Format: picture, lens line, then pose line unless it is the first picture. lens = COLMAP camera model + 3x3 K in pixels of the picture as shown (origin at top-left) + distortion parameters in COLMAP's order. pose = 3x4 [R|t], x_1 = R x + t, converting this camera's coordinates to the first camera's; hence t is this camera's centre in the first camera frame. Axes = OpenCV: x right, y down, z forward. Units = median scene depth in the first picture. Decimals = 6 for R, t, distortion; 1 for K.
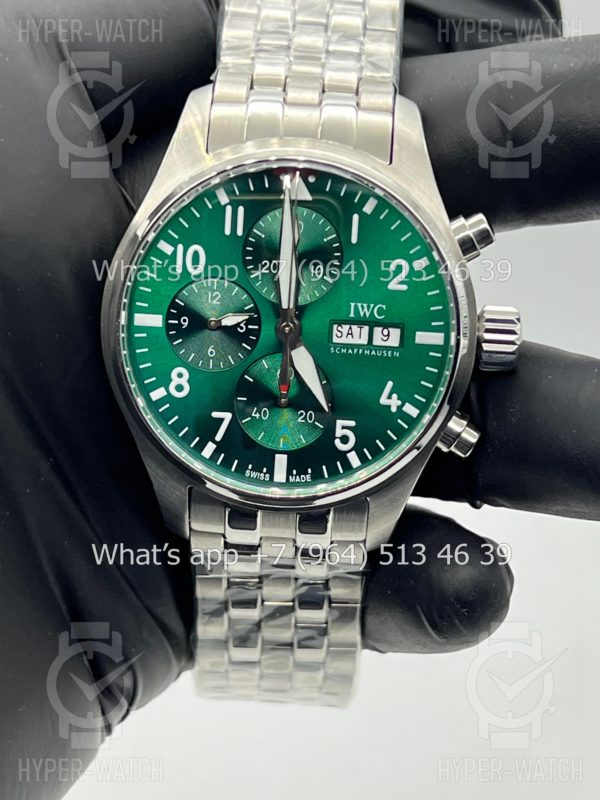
lens RADIAL K [[1820.3, 0, 300.0], [0, 1820.3, 400.0], [0, 0, 1]] dist [0.151935, 0.235537]
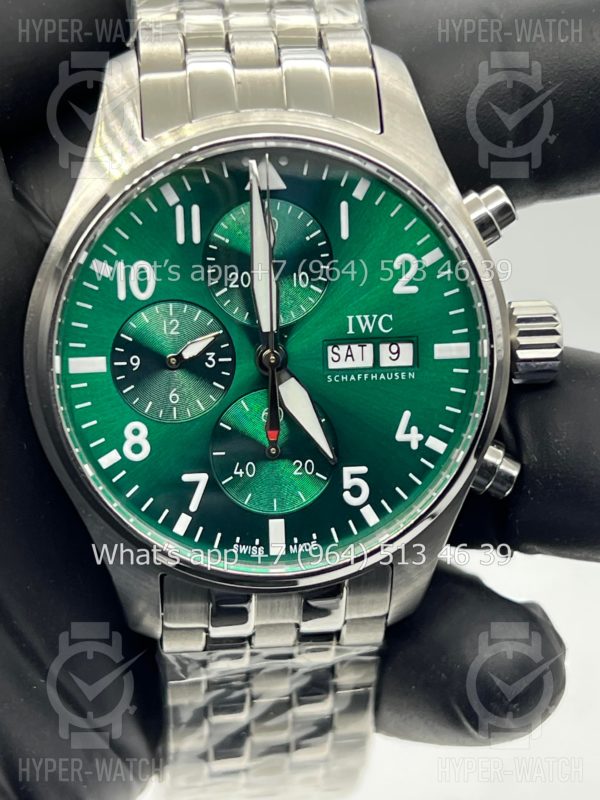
lens RADIAL K [[1820.3, 0, 300.0], [0, 1820.3, 400.0], [0, 0, 1]] dist [0.151935, 0.235537]
pose [[0.987864, -0.105387, 0.114099, -0.084037], [0.105211, 0.994421, 0.007576, -0.025601], [-0.114261, 0.004520, 0.993441, 0.230637]]
